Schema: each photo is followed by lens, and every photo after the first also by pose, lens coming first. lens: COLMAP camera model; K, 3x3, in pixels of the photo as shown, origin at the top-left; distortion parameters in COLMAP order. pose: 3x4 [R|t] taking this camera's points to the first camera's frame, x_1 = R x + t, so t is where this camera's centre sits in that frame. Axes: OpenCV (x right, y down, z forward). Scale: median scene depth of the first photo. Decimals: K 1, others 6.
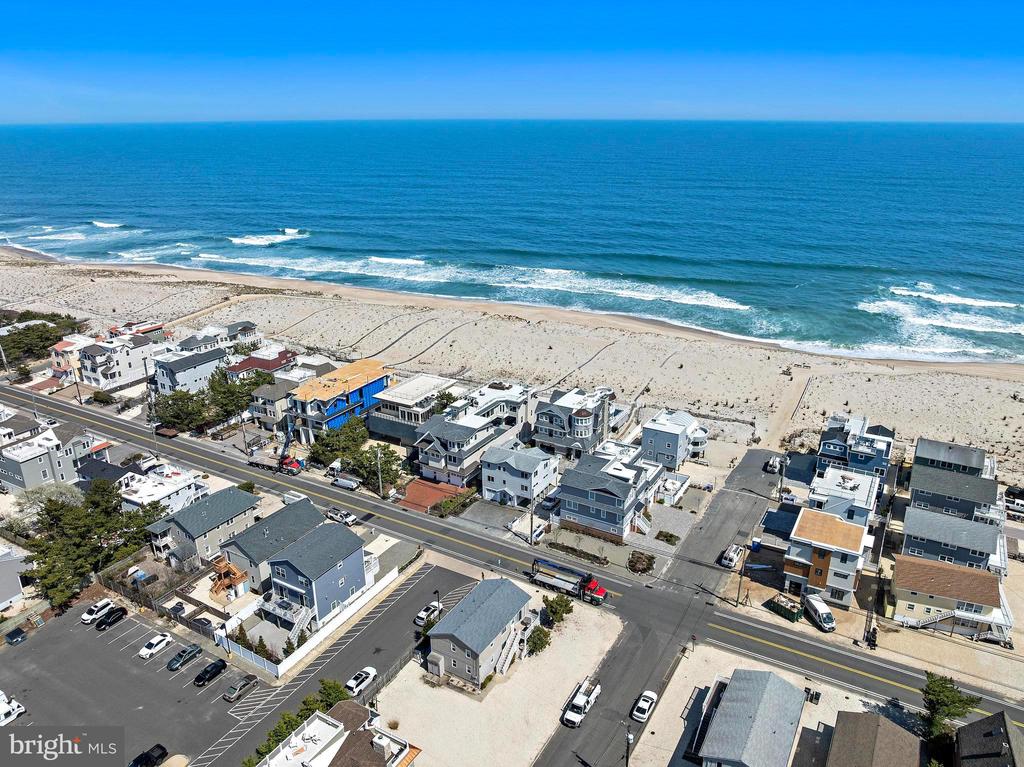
lens RADIAL K [[733.0, 0, 512.0], [0, 733.0, 383.5], [0, 0, 1]] dist [-0.036657, 0.001592]
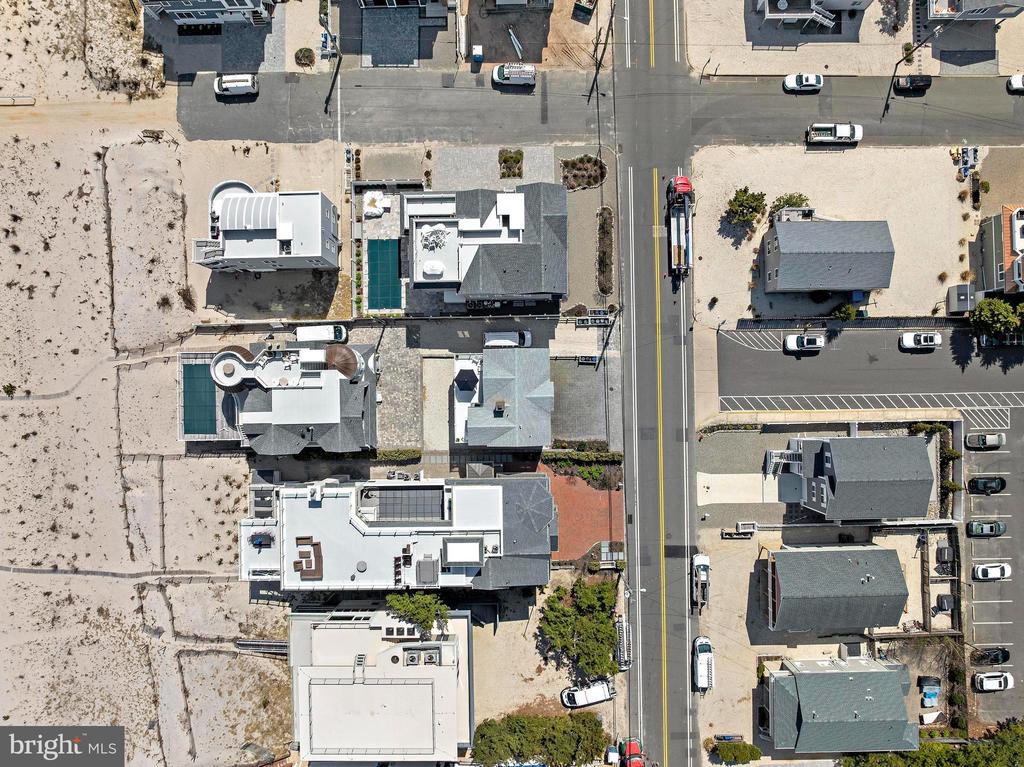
lens RADIAL K [[721.4, 0, 514.2], [0, 721.4, 383.5], [0, 0, 1]] dist [-0.035790, 0.001085]
pose [[-0.516081, -0.856265, 0.021720, 0.003293], [0.308041, -0.161879, 0.937500, -0.424565], [-0.799232, 0.490516, 0.347307, 0.712144]]
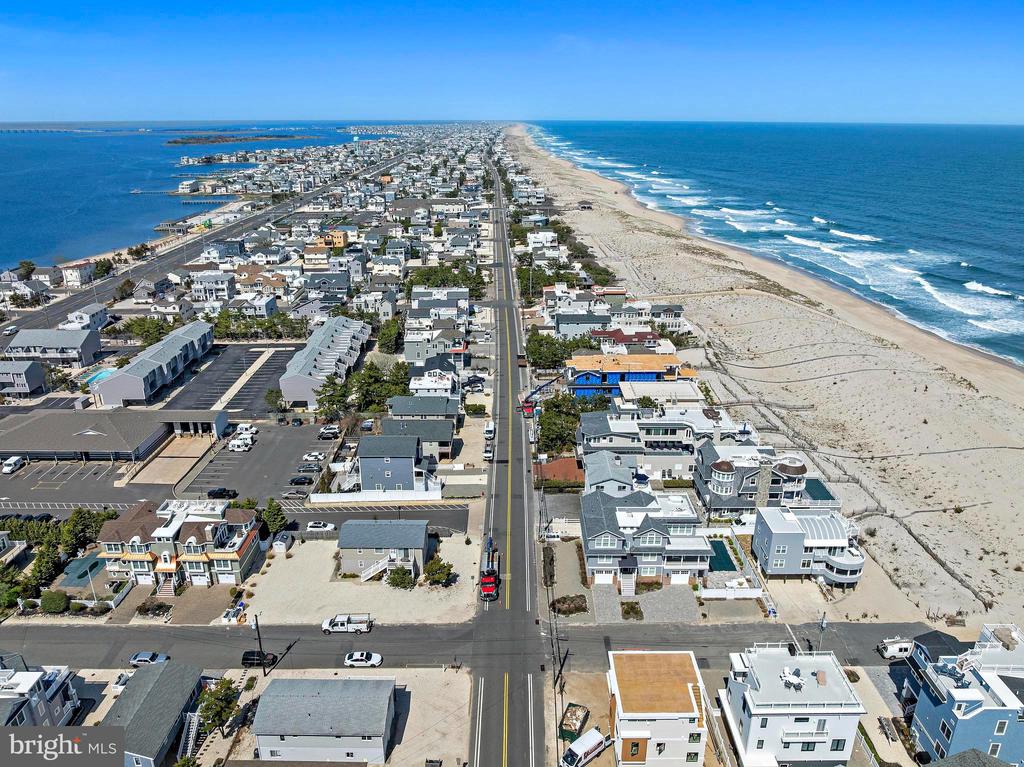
lens RADIAL K [[721.4, 0, 514.2], [0, 721.4, 383.5], [0, 0, 1]] dist [-0.035790, 0.001085]
pose [[0.501881, 0.304844, -0.809436, 0.624115], [-0.302117, 0.938672, 0.166192, -0.116512], [0.810457, 0.161136, 0.563200, 0.305848]]
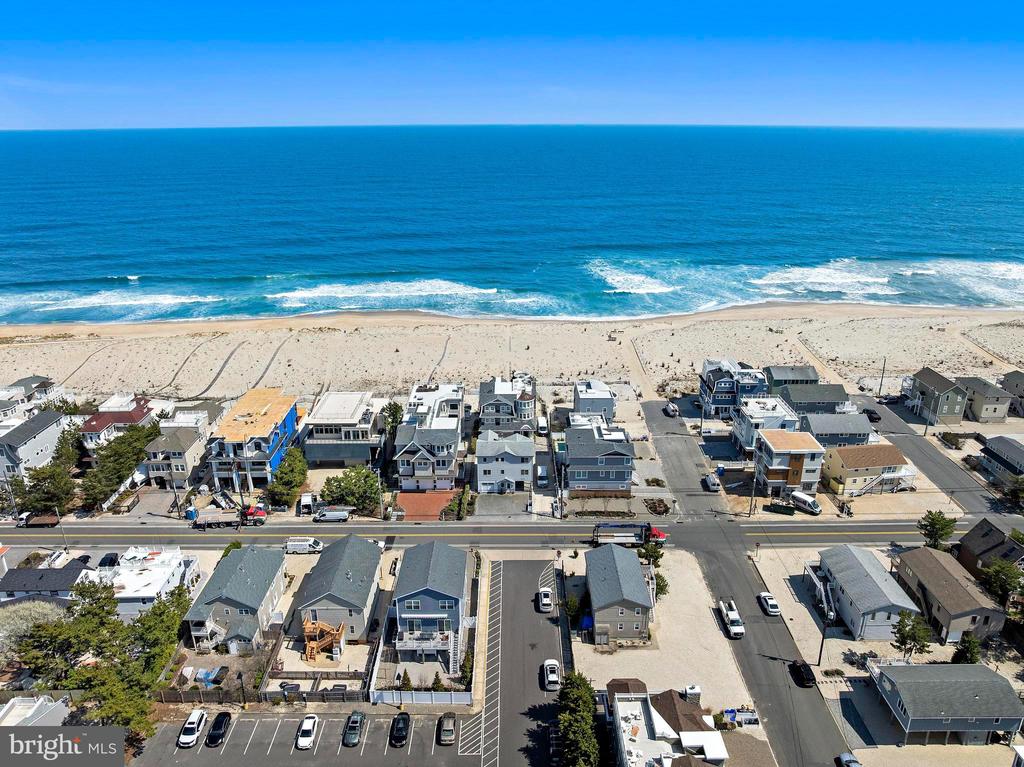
lens RADIAL K [[721.4, 0, 514.2], [0, 721.4, 383.5], [0, 0, 1]] dist [-0.035790, 0.001085]
pose [[0.862575, -0.172279, 0.475693, -0.413330], [0.173896, 0.983910, 0.041010, -0.024626], [-0.475104, 0.047347, 0.878655, 0.081098]]
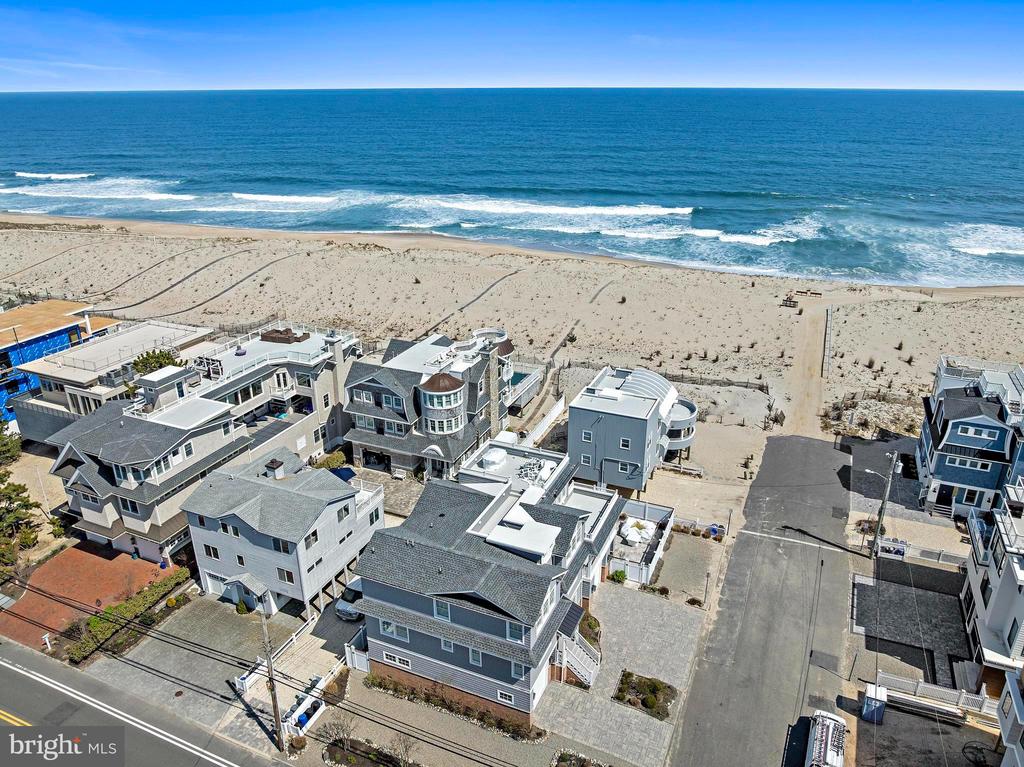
lens RADIAL K [[721.4, 0, 514.2], [0, 721.4, 383.5], [0, 0, 1]] dist [-0.035790, 0.001085]
pose [[0.992856, -0.045185, 0.110433, 0.090791], [0.040585, 0.998226, 0.043552, 0.022608], [-0.112205, -0.038759, 0.992929, 0.530790]]
